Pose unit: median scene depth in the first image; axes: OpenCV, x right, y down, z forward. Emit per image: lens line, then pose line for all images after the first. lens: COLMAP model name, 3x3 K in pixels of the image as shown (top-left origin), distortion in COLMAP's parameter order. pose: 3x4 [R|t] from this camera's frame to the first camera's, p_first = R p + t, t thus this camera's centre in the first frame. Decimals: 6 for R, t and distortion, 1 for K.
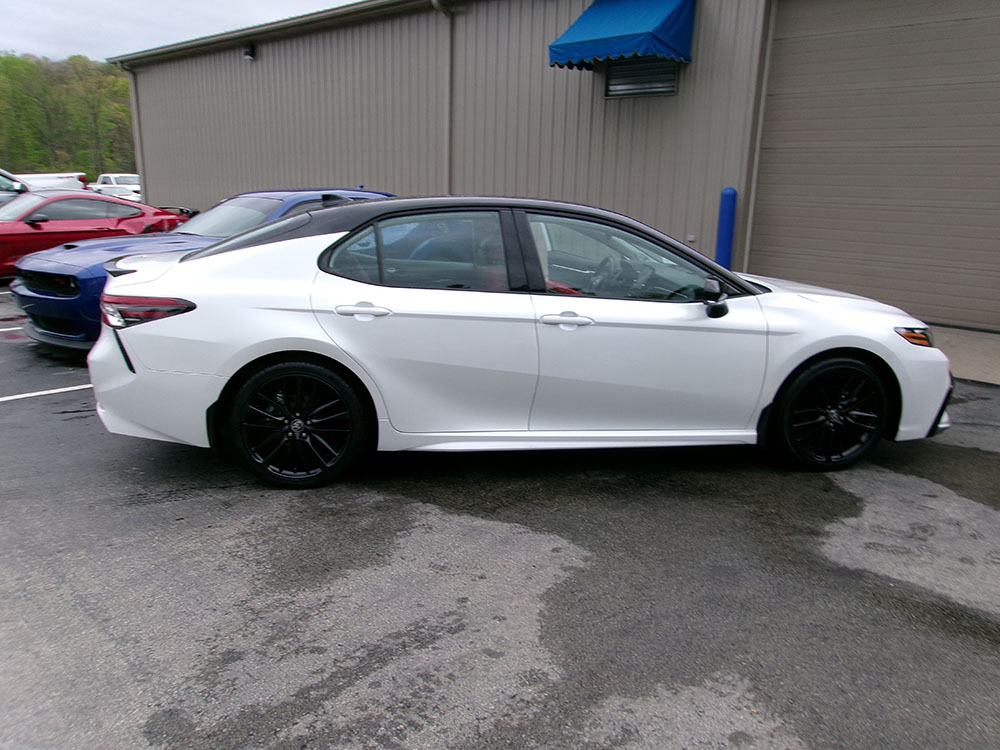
lens RADIAL K [[789.3, 0, 500.0], [0, 789.3, 375.0], [0, 0, 1]] dist [-0.047368, 0.086468]
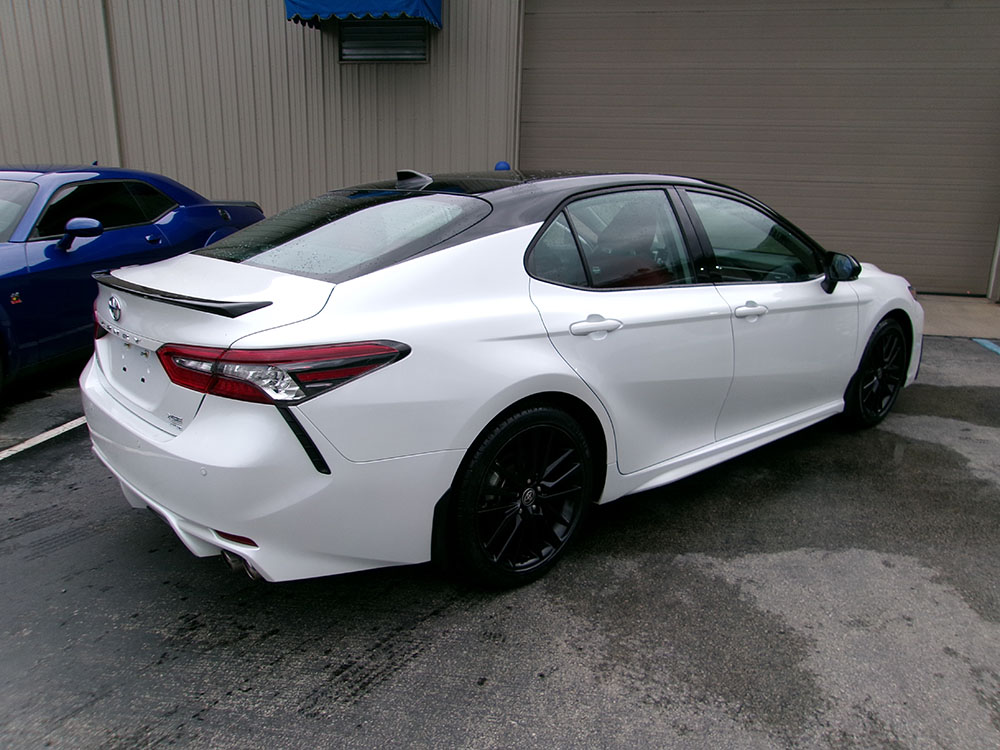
lens RADIAL K [[785.3, 0, 505.4], [0, 785.3, 377.0], [0, 0, 1]] dist [-0.046024, 0.073961]
pose [[0.834223, -0.148927, 0.530935, -0.275192], [0.131724, 0.988785, 0.070384, -0.041590], [-0.535463, 0.011221, 0.844484, 0.177065]]
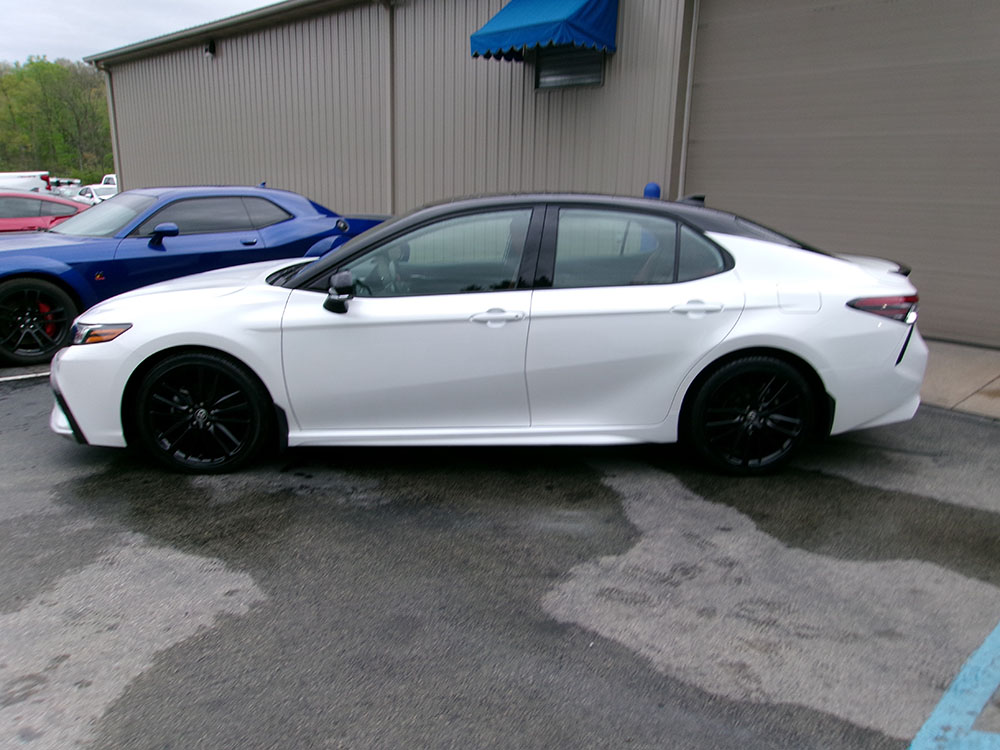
lens RADIAL K [[785.3, 0, 505.4], [0, 785.3, 377.0], [0, 0, 1]] dist [-0.046024, 0.073961]
pose [[0.999583, 0.004756, -0.028476, 0.148059], [-0.004677, 0.999985, 0.002839, -0.007528], [0.028489, -0.002704, 0.999590, 0.054740]]
